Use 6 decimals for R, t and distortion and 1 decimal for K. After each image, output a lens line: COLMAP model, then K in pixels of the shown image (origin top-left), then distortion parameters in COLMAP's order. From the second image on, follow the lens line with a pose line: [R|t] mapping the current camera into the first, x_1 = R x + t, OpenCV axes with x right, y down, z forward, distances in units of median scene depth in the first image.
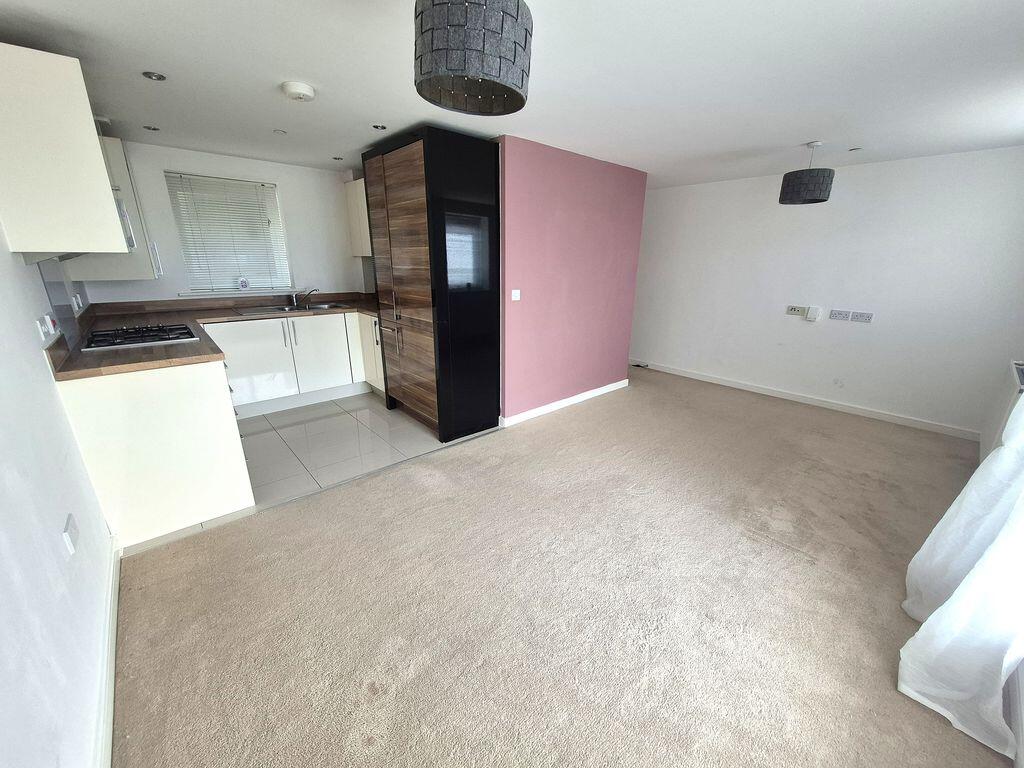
lens RADIAL K [[397.9, 0, 517.5], [0, 397.9, 386.7], [0, 0, 1]] dist [0.003698, -0.003839]
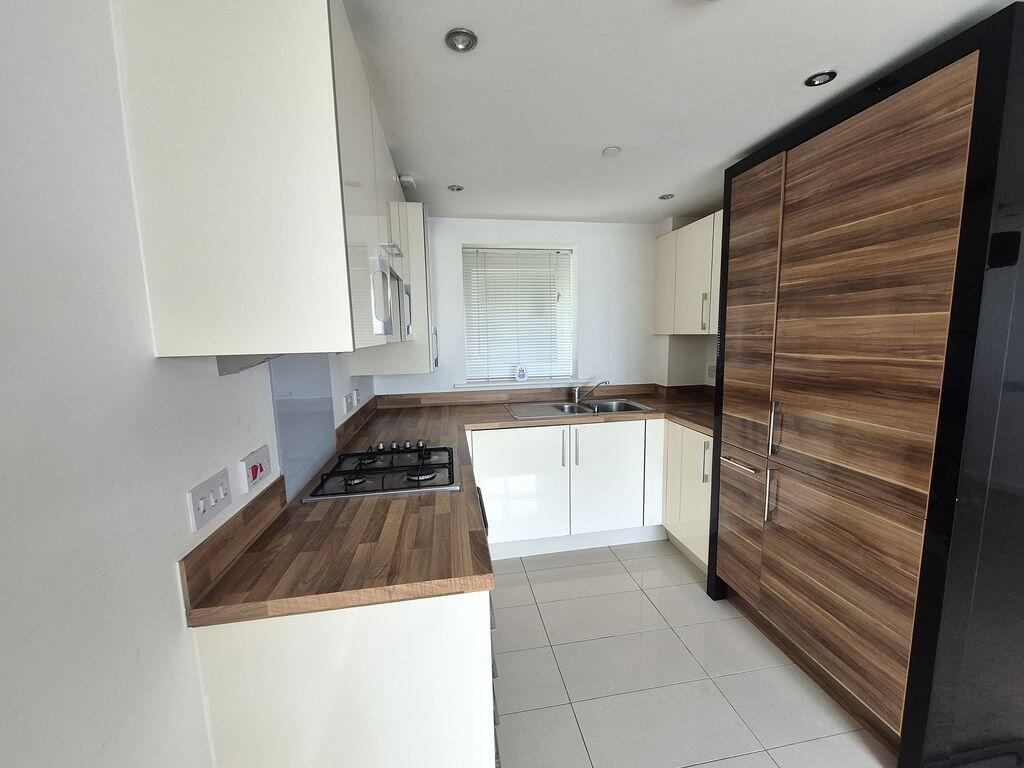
lens RADIAL K [[397.9, 0, 517.5], [0, 397.9, 386.7], [0, 0, 1]] dist [0.003698, -0.003839]
pose [[0.847468, 0.042474, -0.529145, -0.296485], [-0.134182, 0.981564, -0.136113, -0.132468], [0.513608, 0.186353, 0.837543, 0.368376]]
